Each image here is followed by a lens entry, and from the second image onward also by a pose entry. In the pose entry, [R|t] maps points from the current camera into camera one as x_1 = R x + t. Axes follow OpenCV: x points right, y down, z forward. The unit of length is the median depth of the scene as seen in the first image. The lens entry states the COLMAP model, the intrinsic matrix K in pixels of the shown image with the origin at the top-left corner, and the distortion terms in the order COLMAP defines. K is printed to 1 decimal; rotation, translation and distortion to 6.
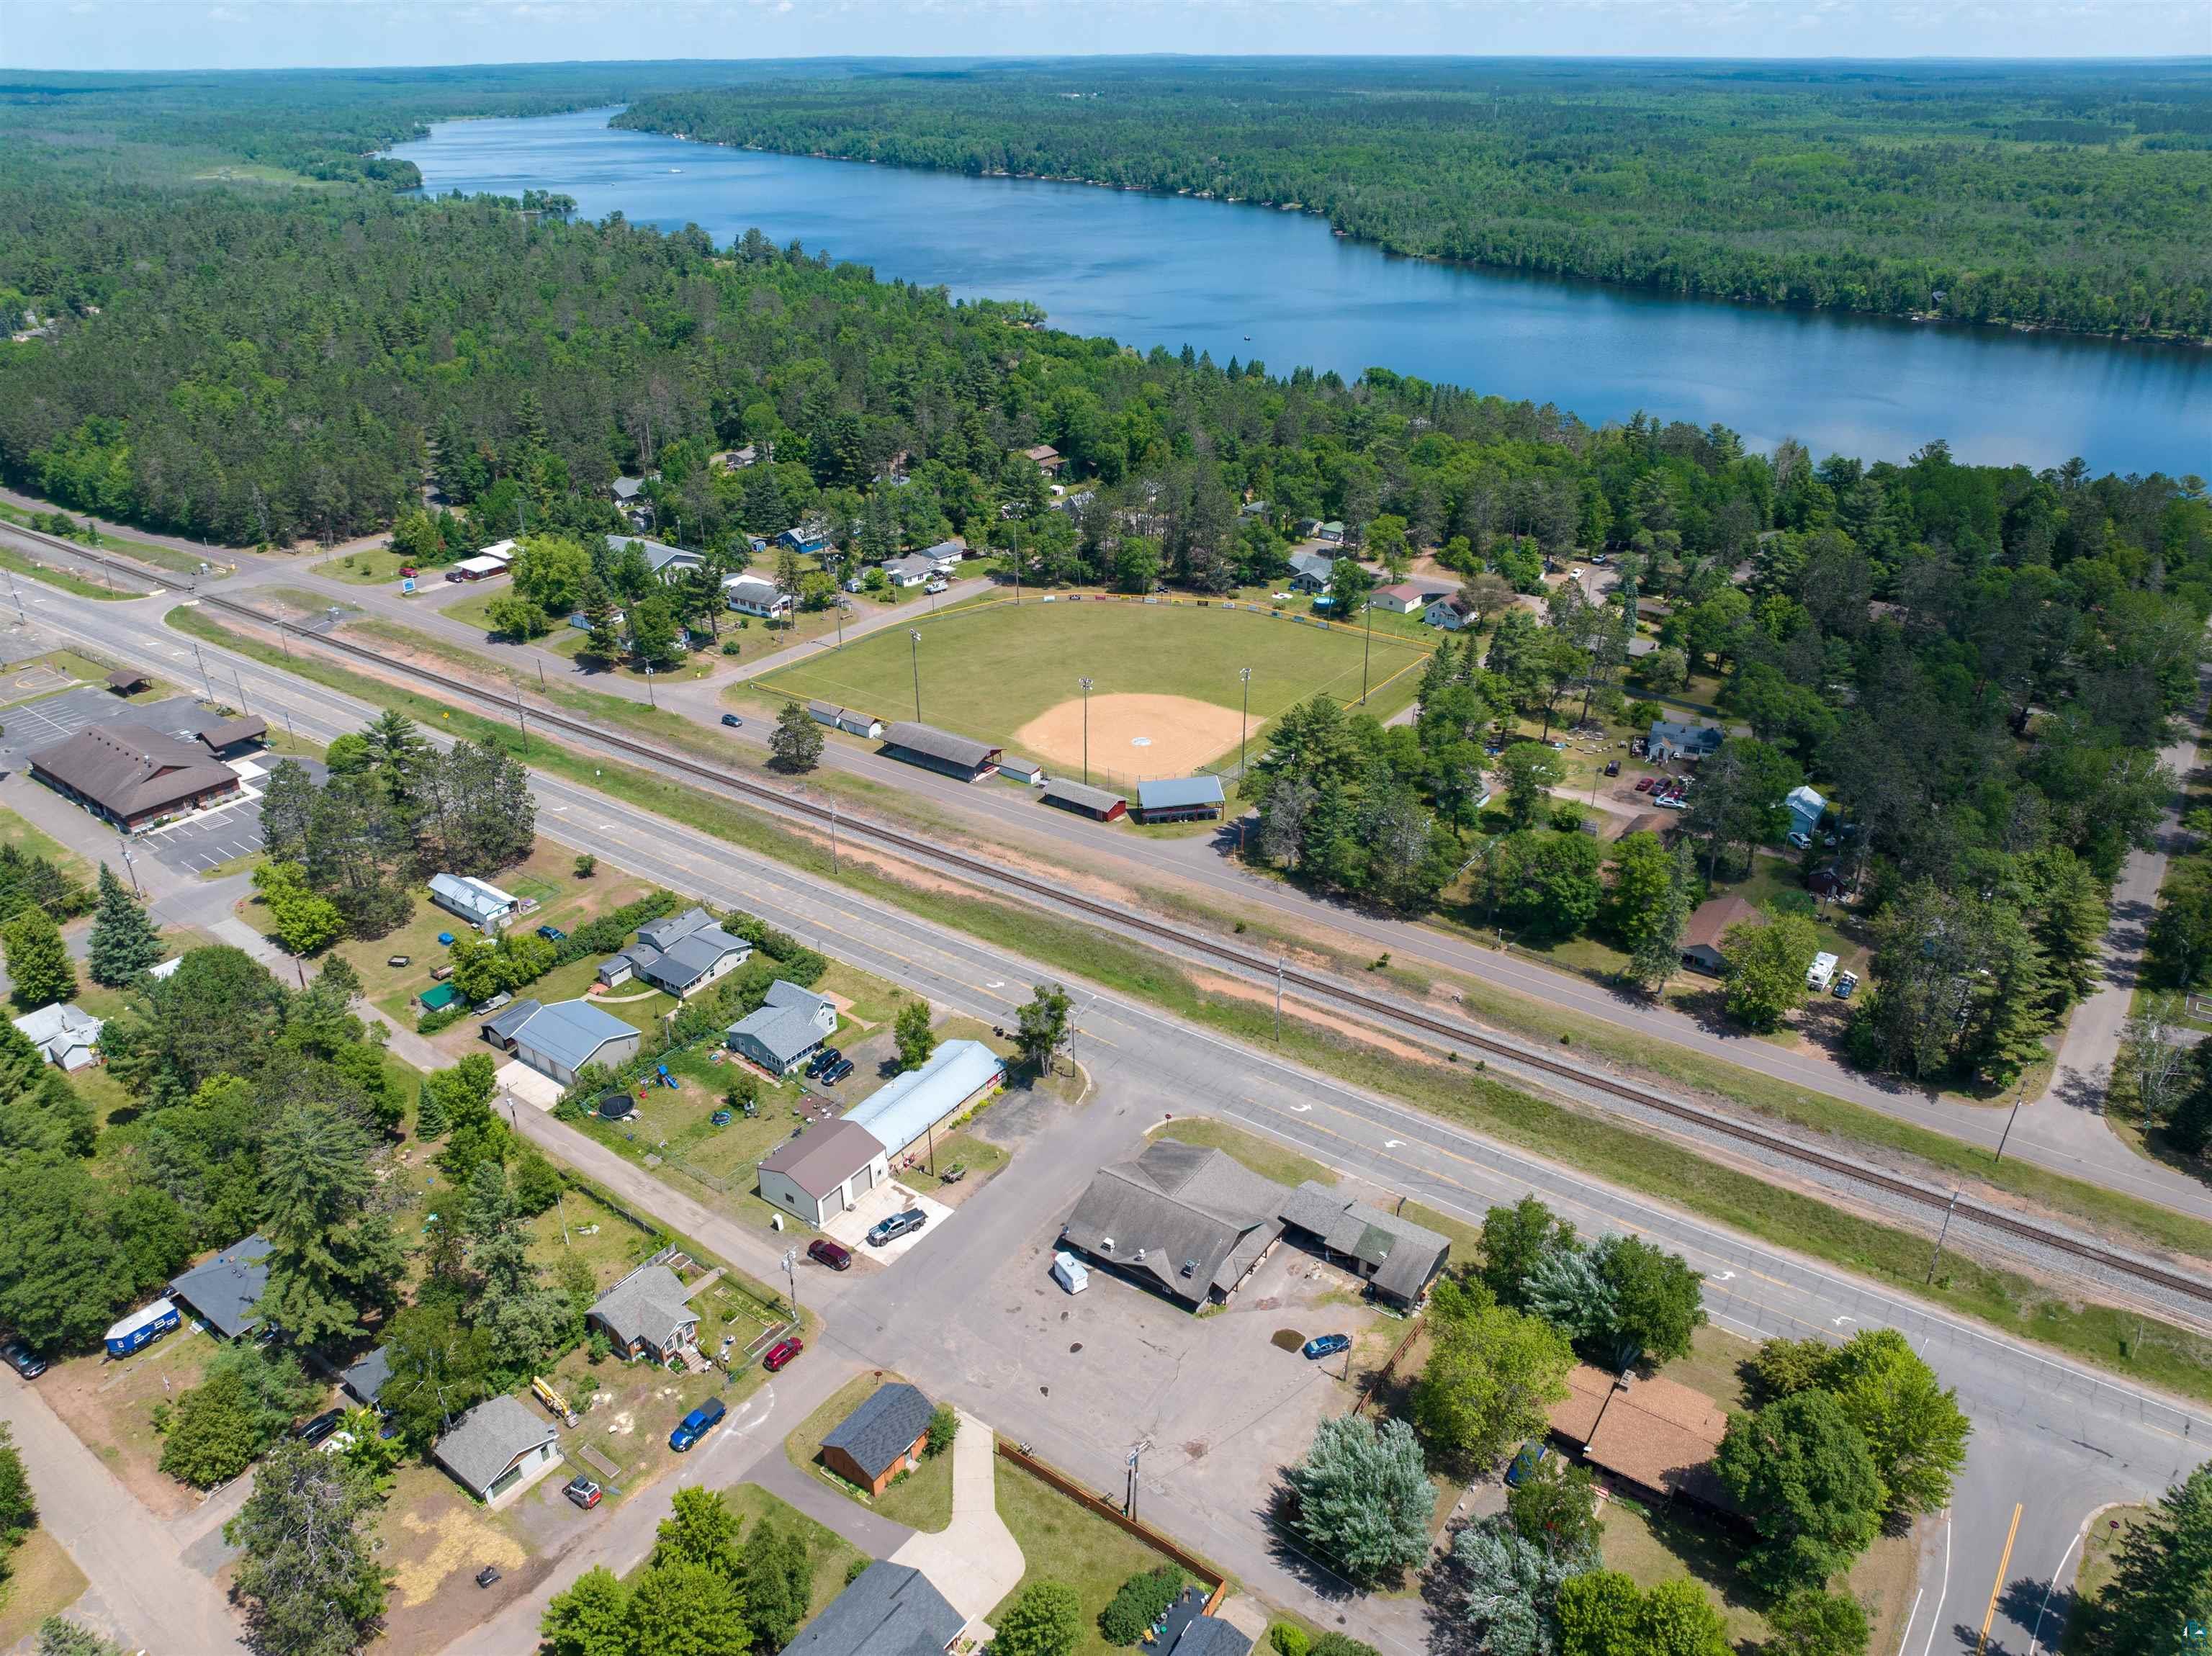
lens RADIAL K [[1545.7, 0, 1111.2], [0, 1545.7, 828.3], [0, 0, 1]] dist [-0.039597, 0.004846]
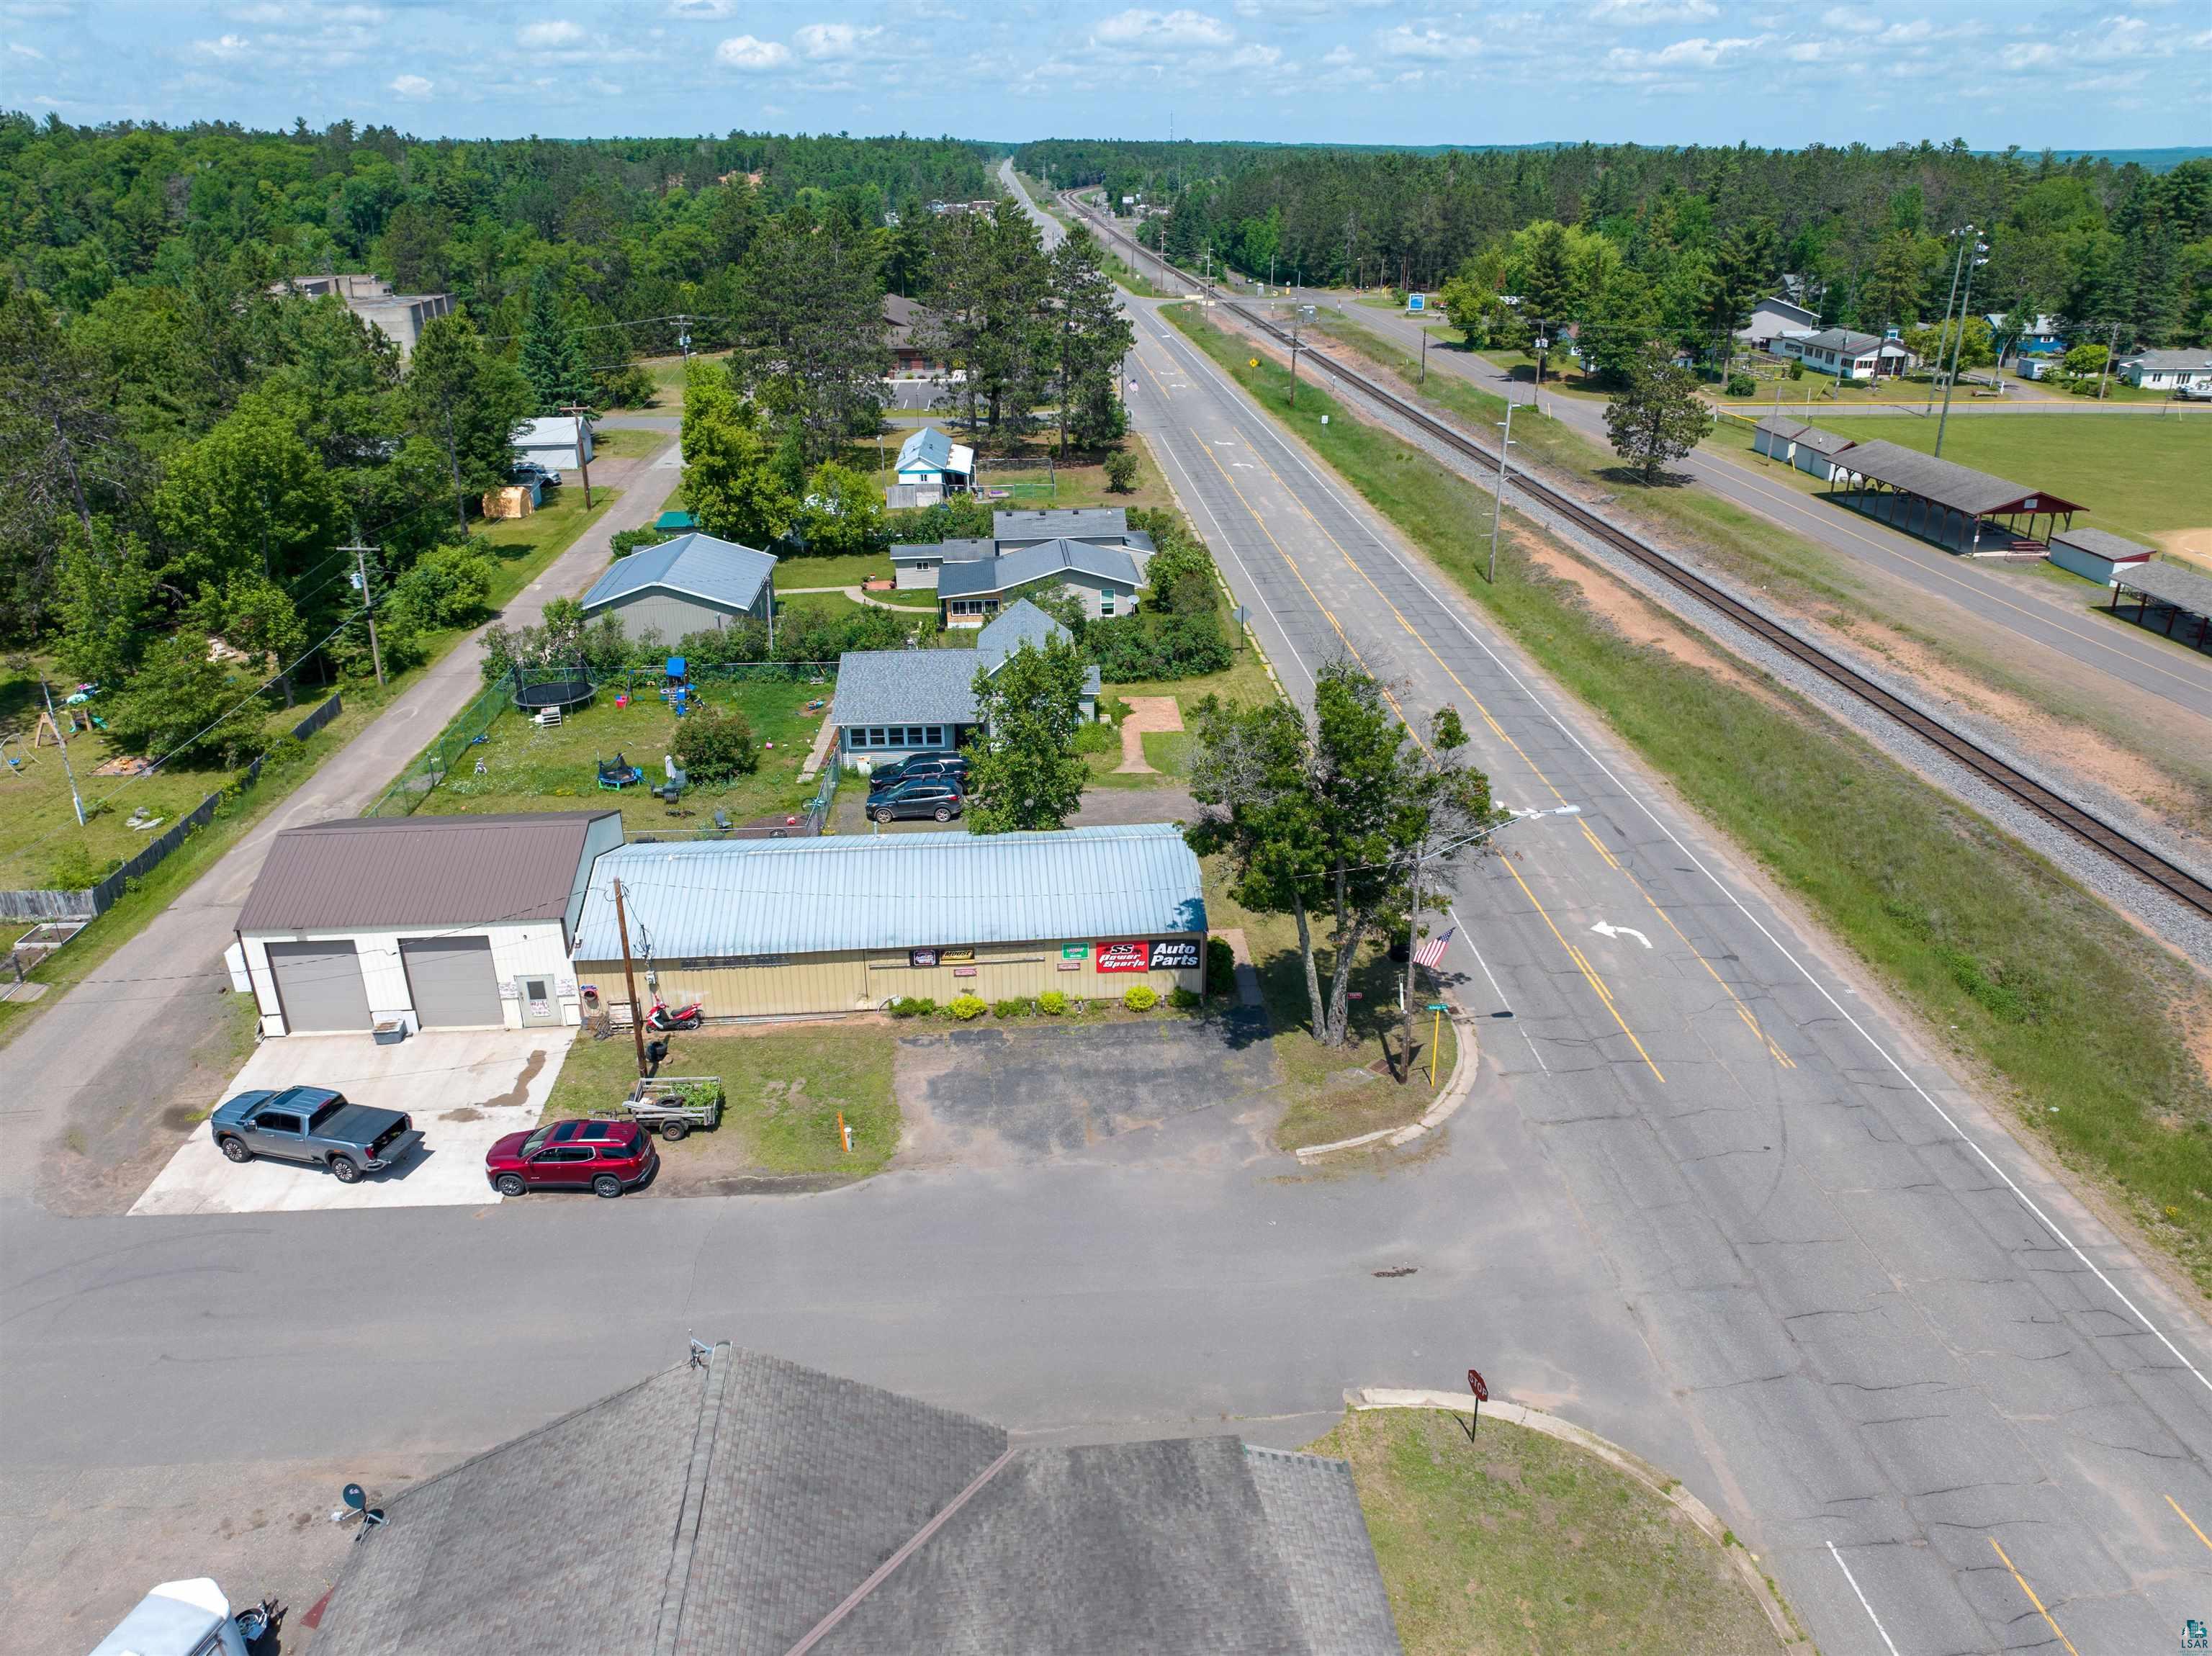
lens RADIAL K [[1545.7, 0, 1111.2], [0, 1545.7, 828.3], [0, 0, 1]] dist [-0.039597, 0.004846]
pose [[0.634431, 0.308600, -0.708706, 0.092485], [-0.344365, 0.933677, 0.098287, 0.090120], [0.692034, 0.181697, 0.698624, 0.623481]]
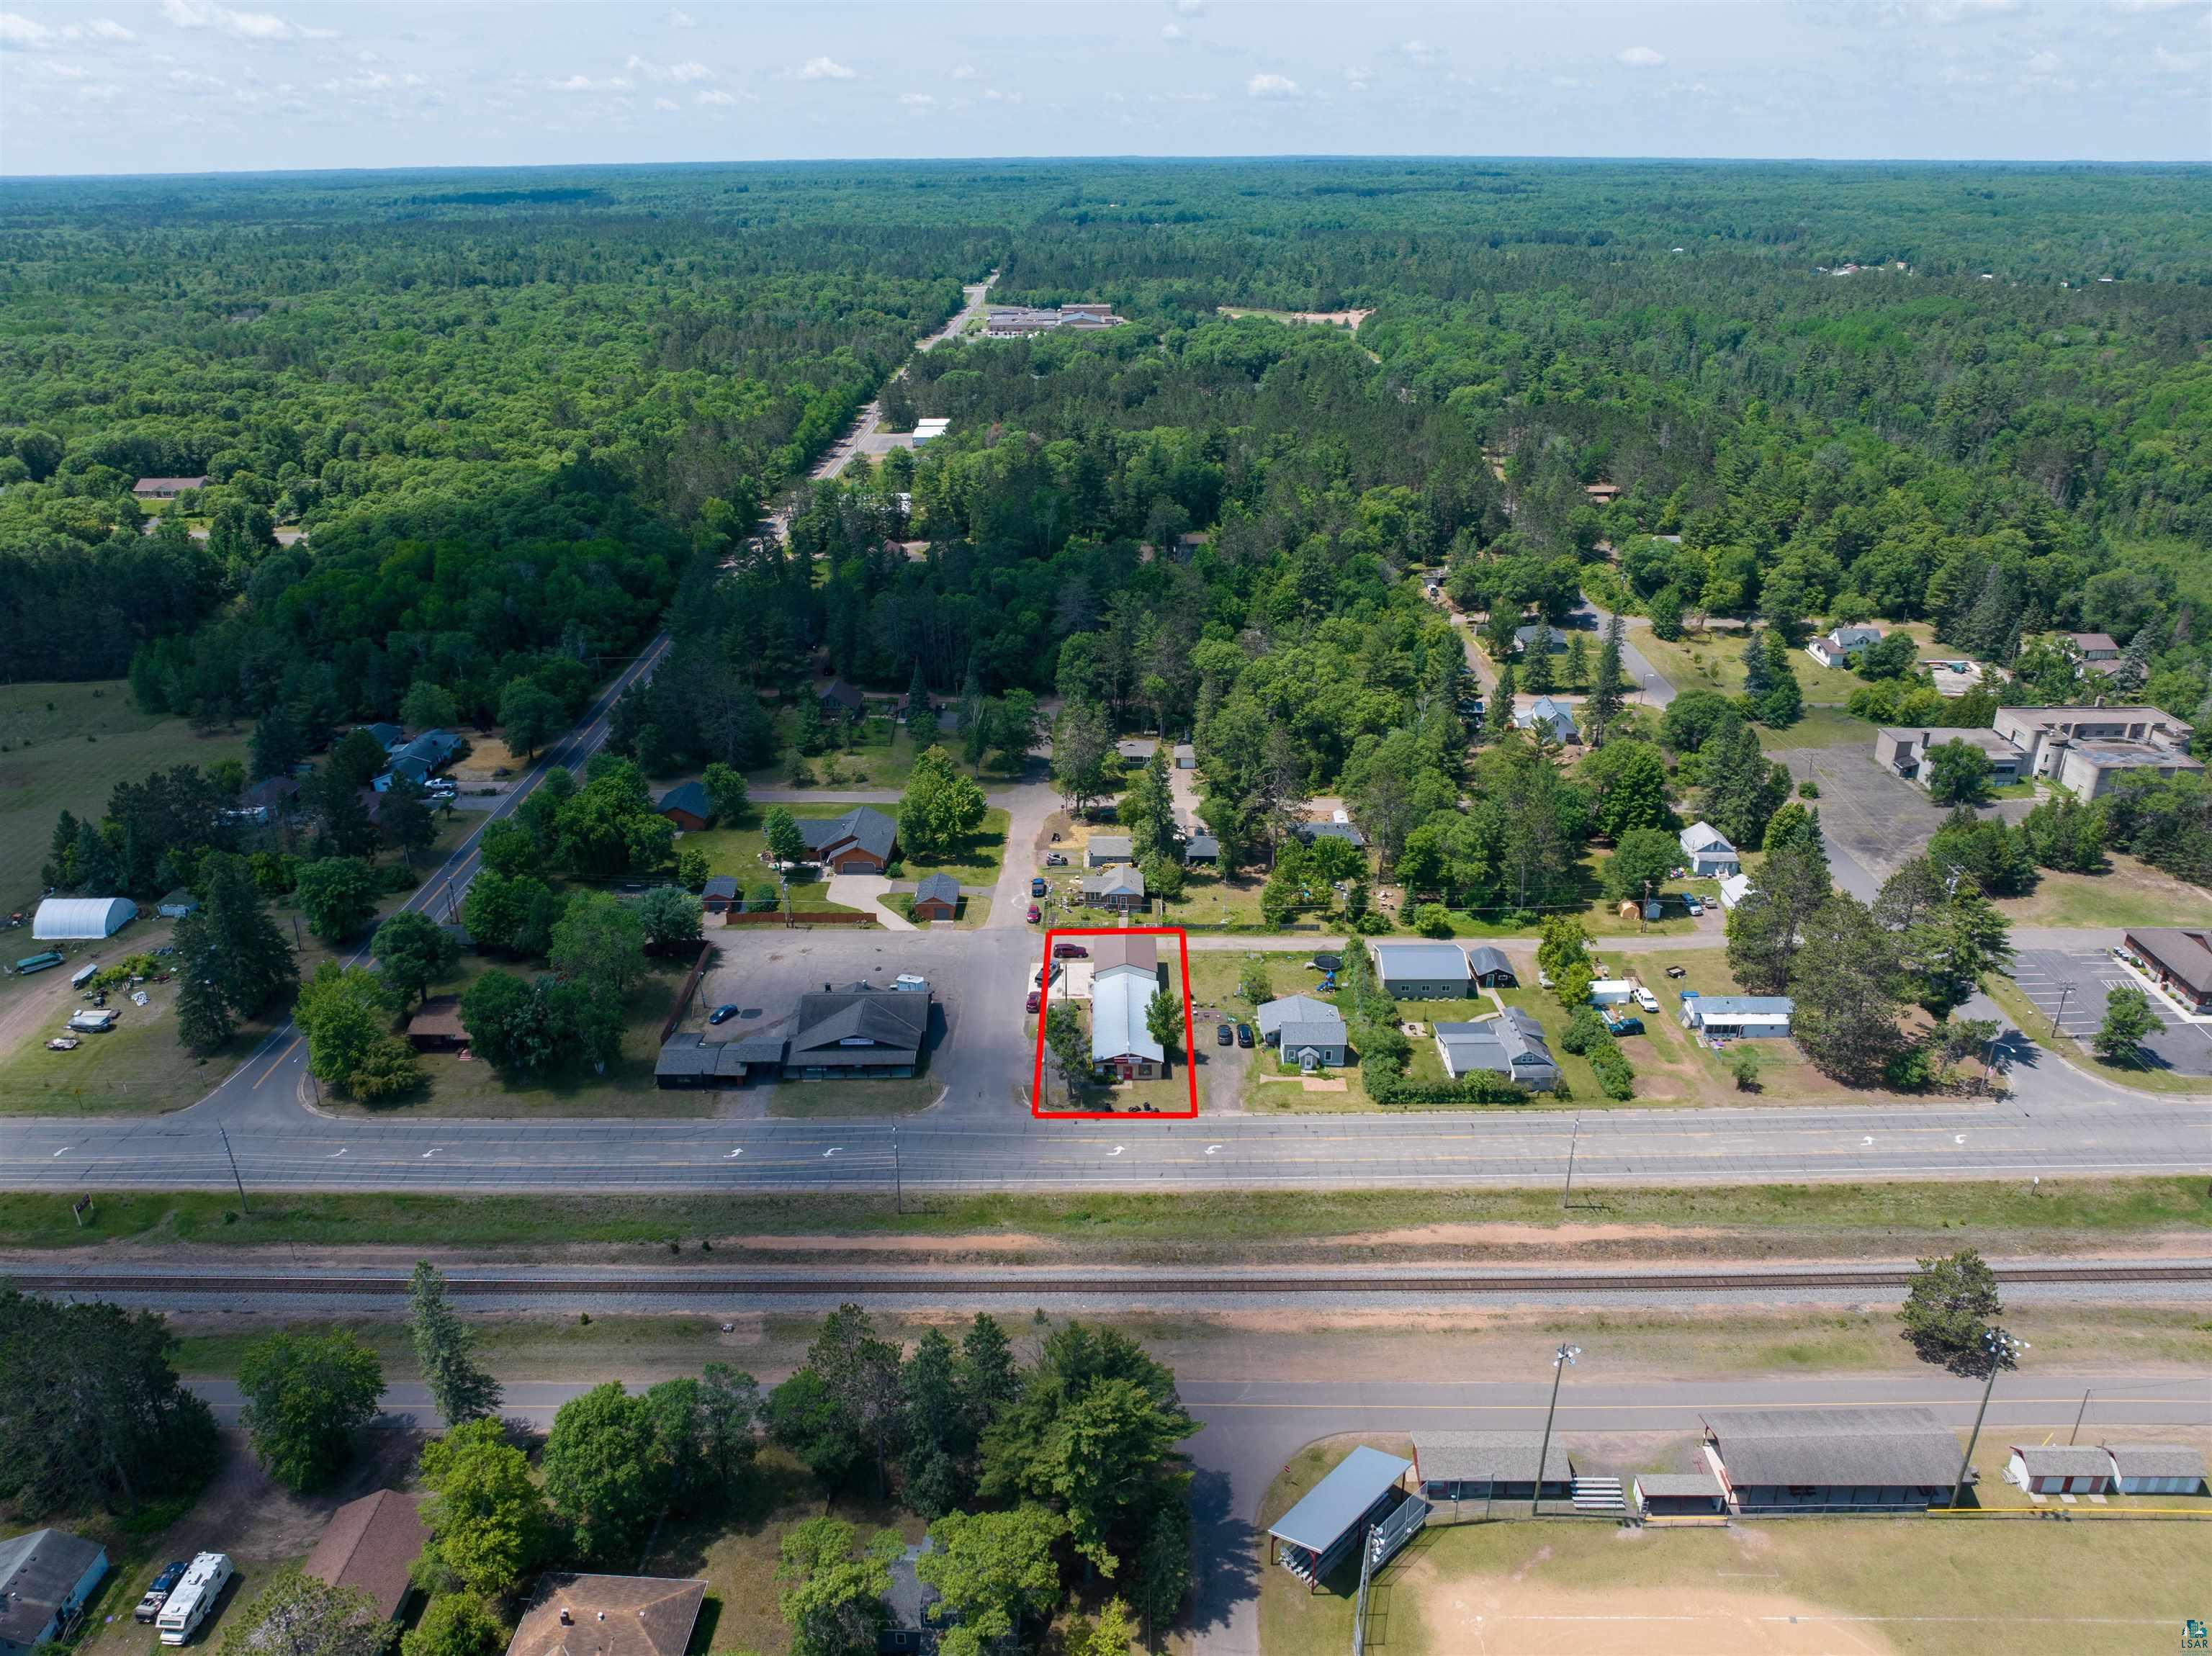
lens RADIAL K [[1545.7, 0, 1111.2], [0, 1545.7, 828.3], [0, 0, 1]] dist [-0.039597, 0.004846]
pose [[-0.817062, 0.238616, -0.524855, 0.357499], [-0.253634, 0.668757, 0.698880, -0.568168], [0.517764, 0.704150, -0.485895, 1.123057]]
